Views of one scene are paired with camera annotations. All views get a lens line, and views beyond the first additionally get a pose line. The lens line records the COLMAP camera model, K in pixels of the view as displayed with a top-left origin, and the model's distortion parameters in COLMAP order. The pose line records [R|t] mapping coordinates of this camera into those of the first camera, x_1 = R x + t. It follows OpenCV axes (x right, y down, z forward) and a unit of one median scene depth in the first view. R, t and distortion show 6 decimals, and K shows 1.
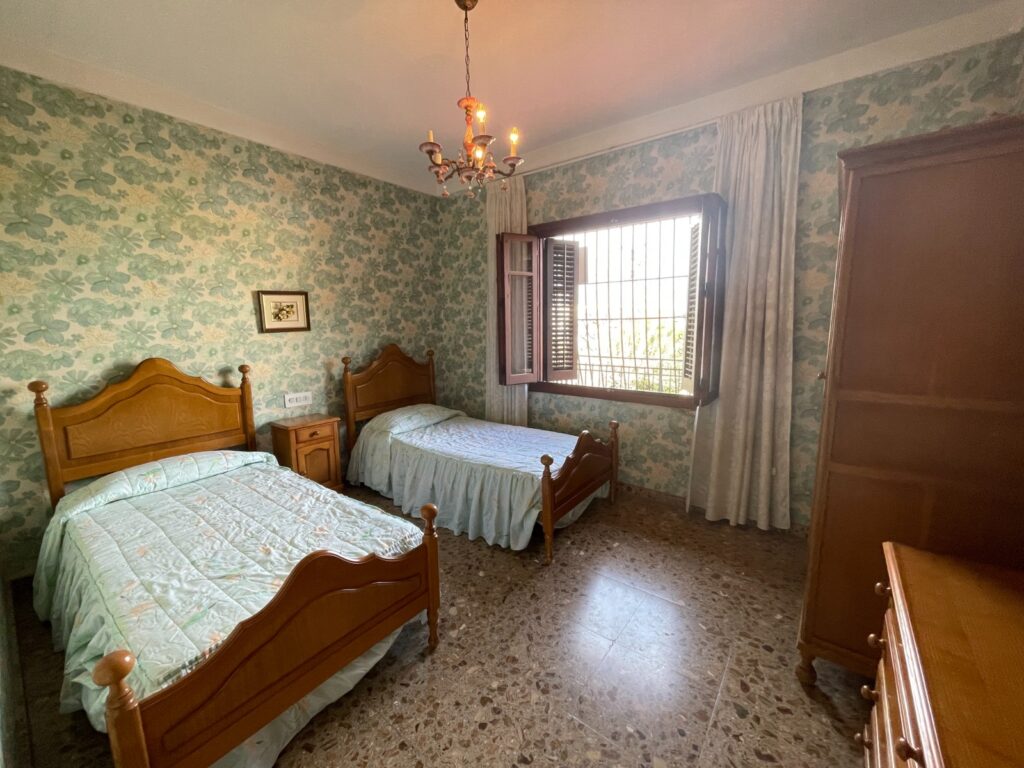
lens RADIAL K [[412.3, 0, 512.3], [0, 412.3, 380.5], [0, 0, 1]] dist [-0.010500, 0.000416]
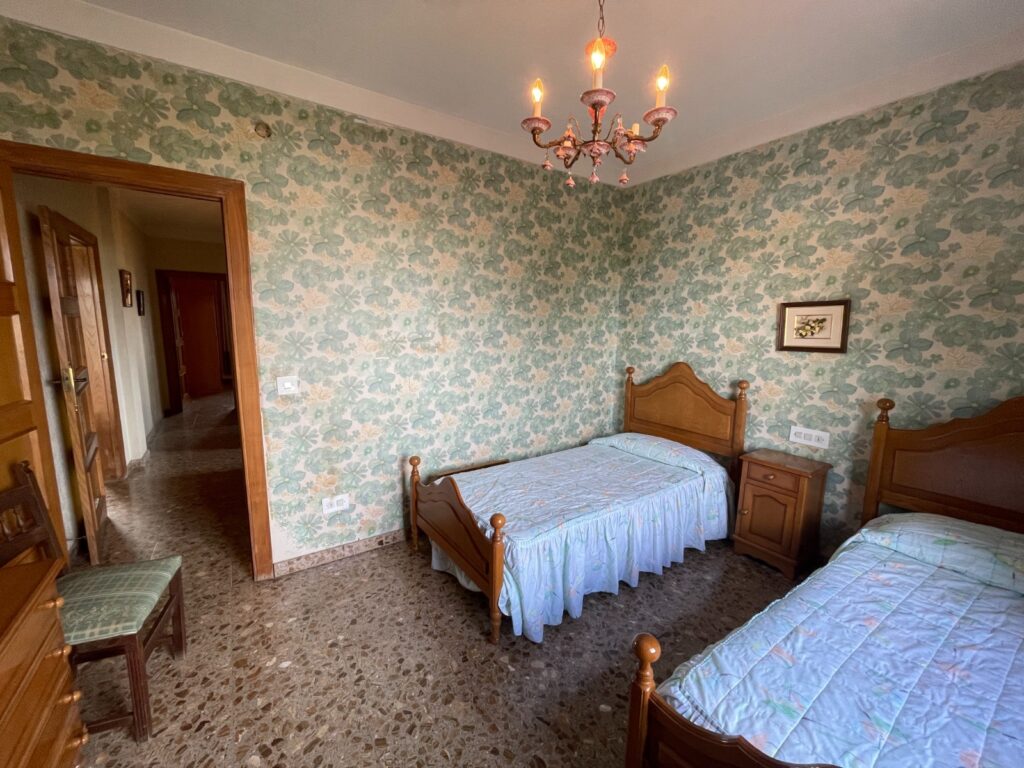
lens RADIAL K [[412.3, 0, 507.6], [0, 412.3, 382.3], [0, 0, 1]] dist [-0.010500, 0.000416]
pose [[-0.322149, 0.145510, -0.935440, 0.443951], [-0.141344, 0.969649, 0.199507, -0.149743], [0.936078, 0.196490, -0.291804, 0.754840]]
